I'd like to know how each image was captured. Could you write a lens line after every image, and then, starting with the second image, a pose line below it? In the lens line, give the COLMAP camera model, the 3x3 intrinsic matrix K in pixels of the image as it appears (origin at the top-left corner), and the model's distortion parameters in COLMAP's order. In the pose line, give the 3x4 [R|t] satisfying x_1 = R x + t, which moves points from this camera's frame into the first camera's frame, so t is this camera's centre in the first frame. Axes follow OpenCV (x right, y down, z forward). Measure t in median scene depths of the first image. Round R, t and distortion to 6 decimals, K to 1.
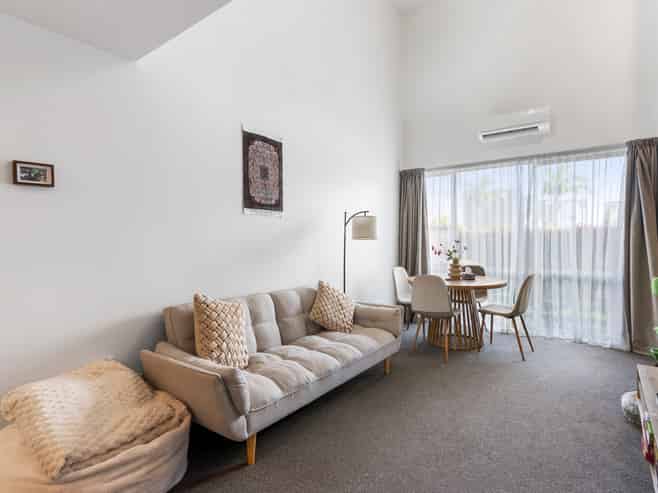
lens RADIAL K [[356.0, 0, 328.7], [0, 356.0, 247.0], [0, 0, 1]] dist [0.005111, 0.000266]
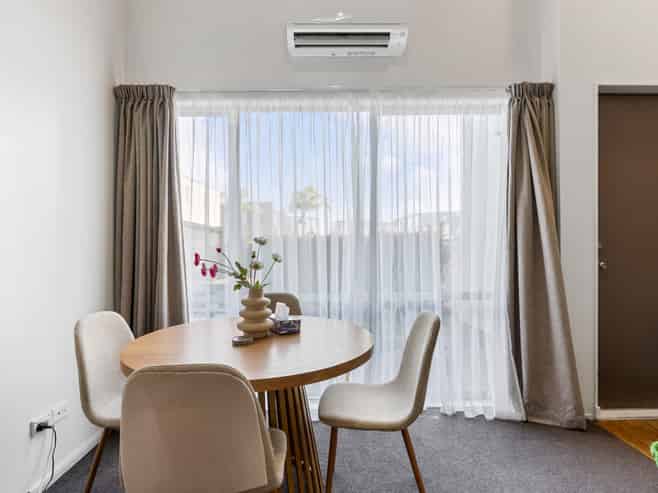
lens RADIAL K [[356.0, 0, 327.2], [0, 356.0, 244.7], [0, 0, 1]] dist [0.005111, 0.000266]
pose [[0.788307, 0.005559, 0.615258, 0.169674], [0.011494, 0.999652, -0.023758, -0.001695], [-0.615175, 0.025801, 0.787968, 0.618312]]
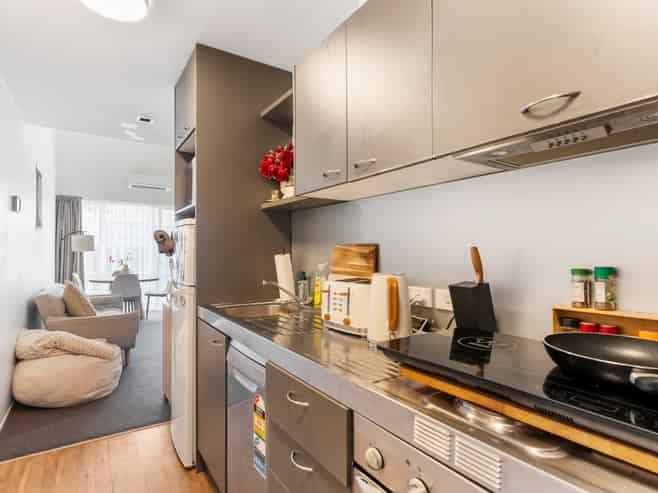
lens RADIAL K [[355.1, 0, 327.2], [0, 355.1, 249.8], [0, 0, 1]] dist [-0.007866, -0.000801]
pose [[0.336062, 0.010046, 0.941786, -0.775461], [0.015305, 0.999753, -0.016126, 0.006930], [-0.941715, 0.019833, 0.335826, -0.330195]]
